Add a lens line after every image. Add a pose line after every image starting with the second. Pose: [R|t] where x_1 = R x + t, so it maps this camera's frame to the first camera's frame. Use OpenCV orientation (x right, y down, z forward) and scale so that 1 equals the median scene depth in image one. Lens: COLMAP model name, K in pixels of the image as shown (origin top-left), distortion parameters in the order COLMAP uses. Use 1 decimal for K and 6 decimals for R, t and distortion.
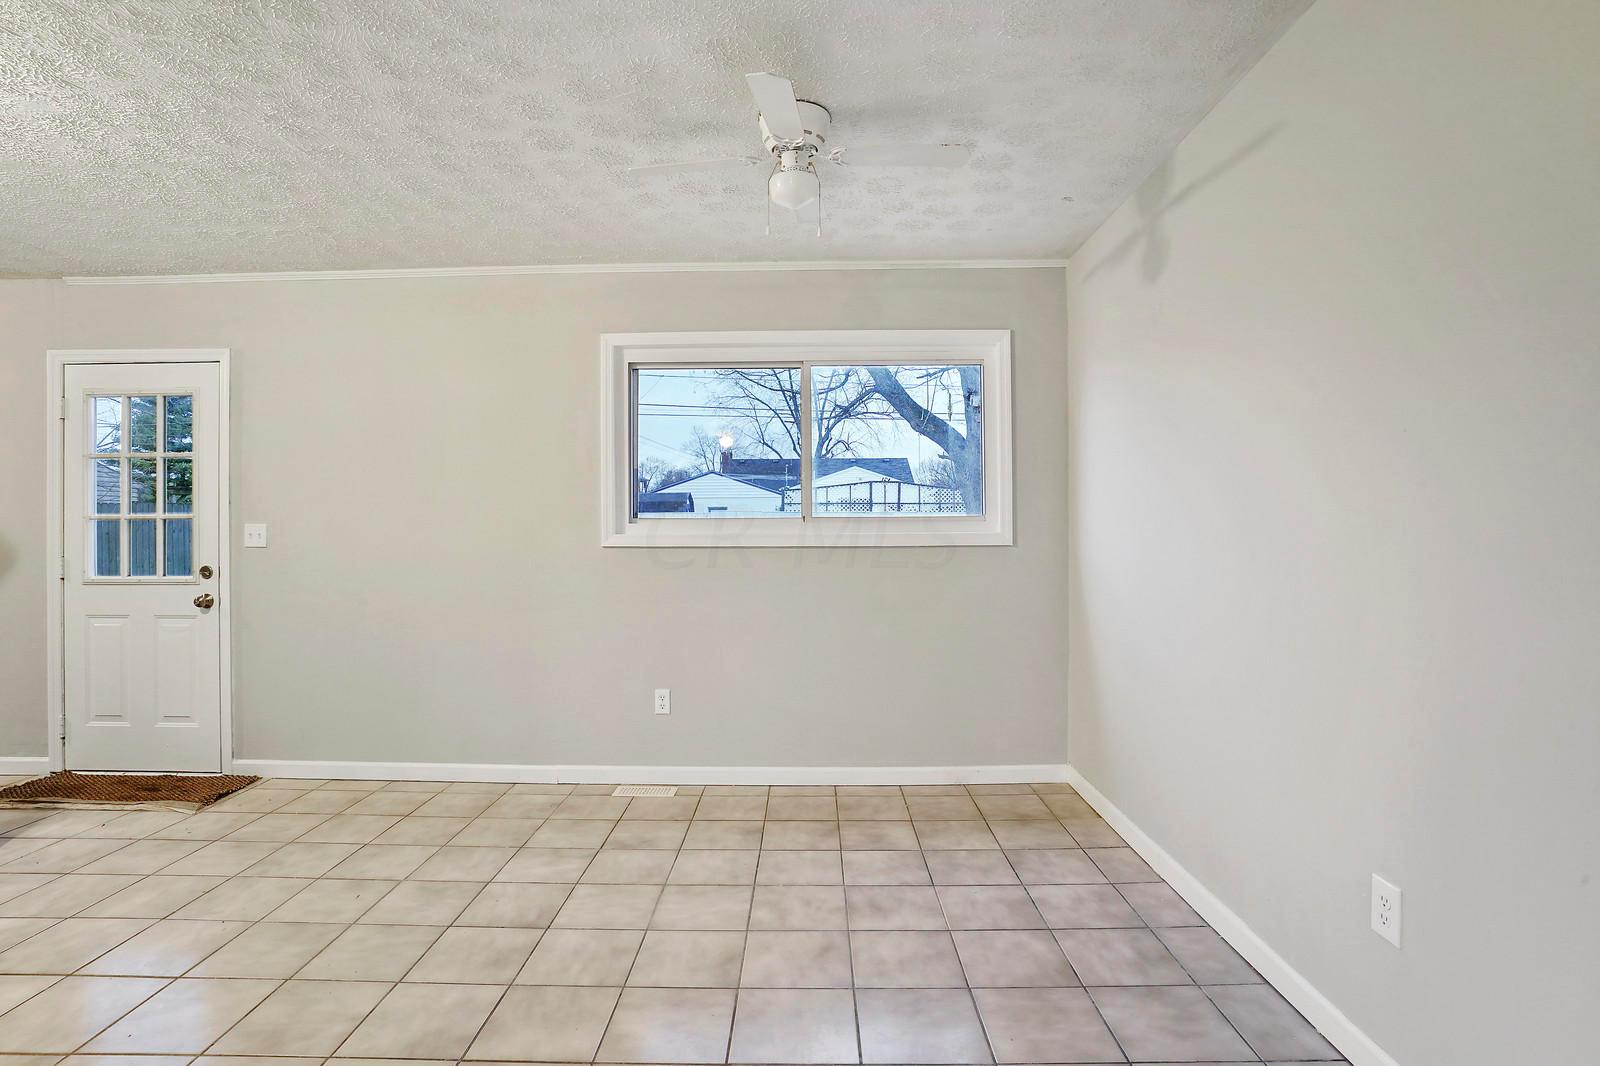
lens RADIAL K [[788.3, 0, 796.4], [0, 788.3, 531.5], [0, 0, 1]] dist [-0.067470, 0.023029]
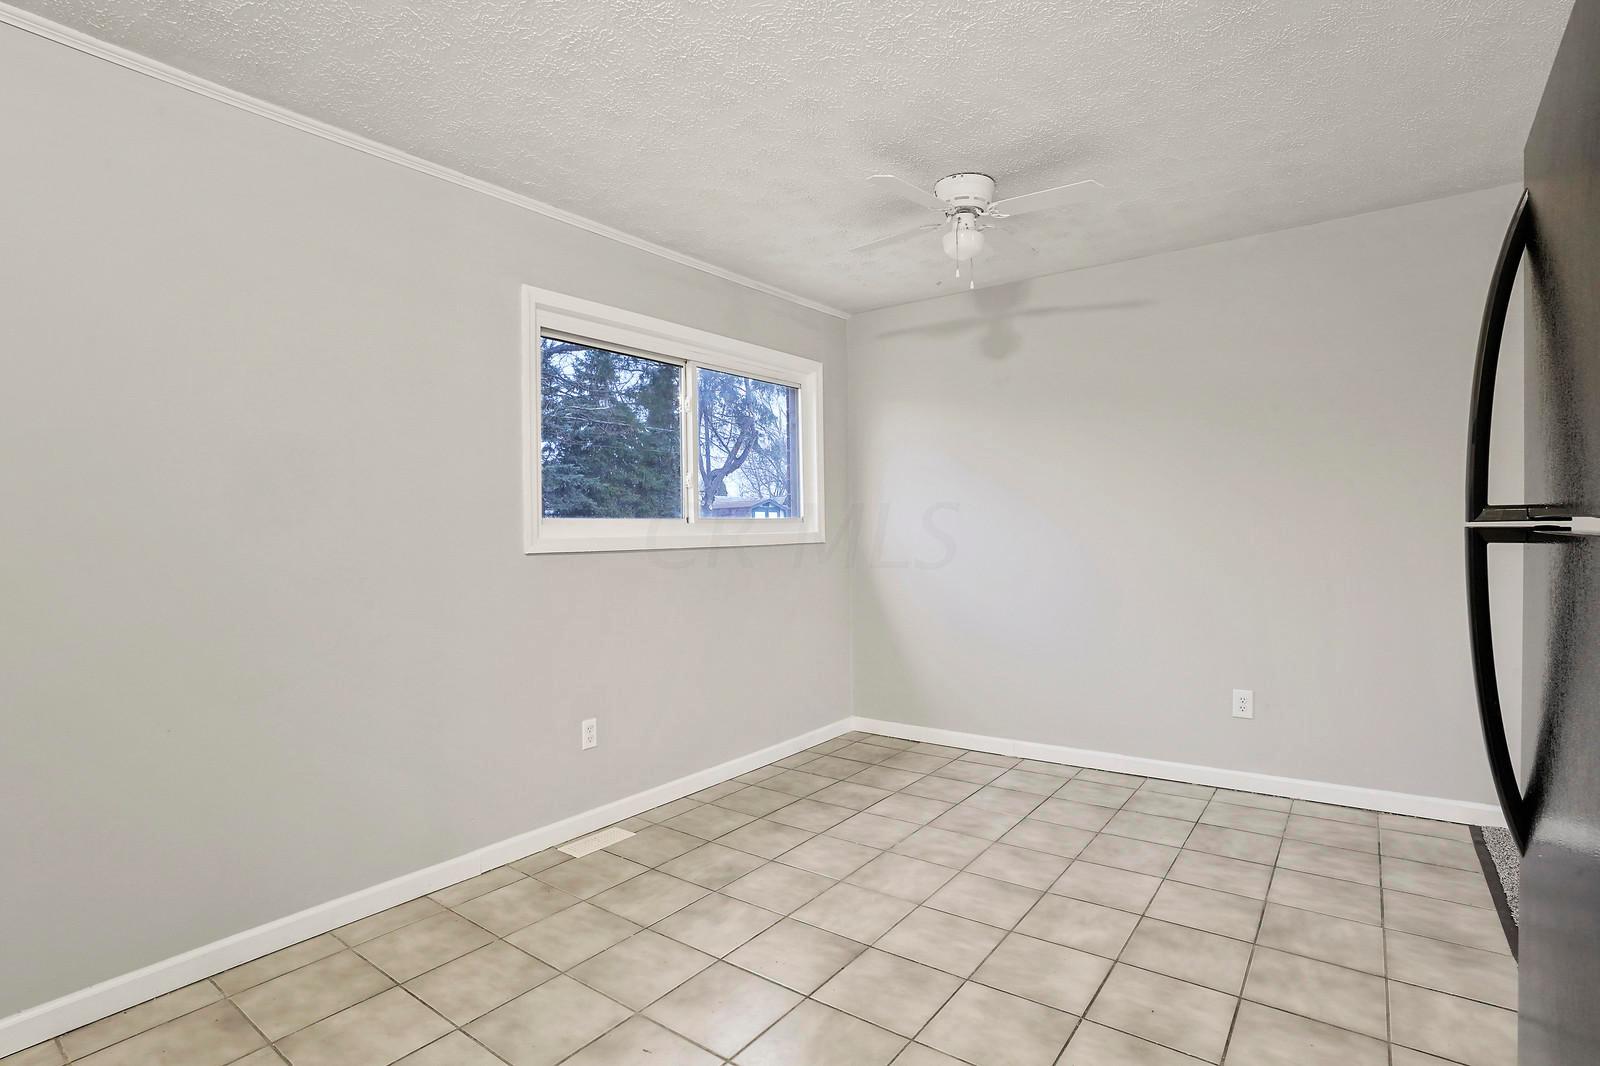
lens RADIAL K [[788.3, 0, 804.6], [0, 788.3, 525.0], [0, 0, 1]] dist [-0.067470, 0.023029]
pose [[0.582657, -0.000319, 0.812718, -0.898318], [0.013307, 0.999870, -0.009148, 0.002512], [-0.812609, 0.016145, 0.582585, 0.393051]]
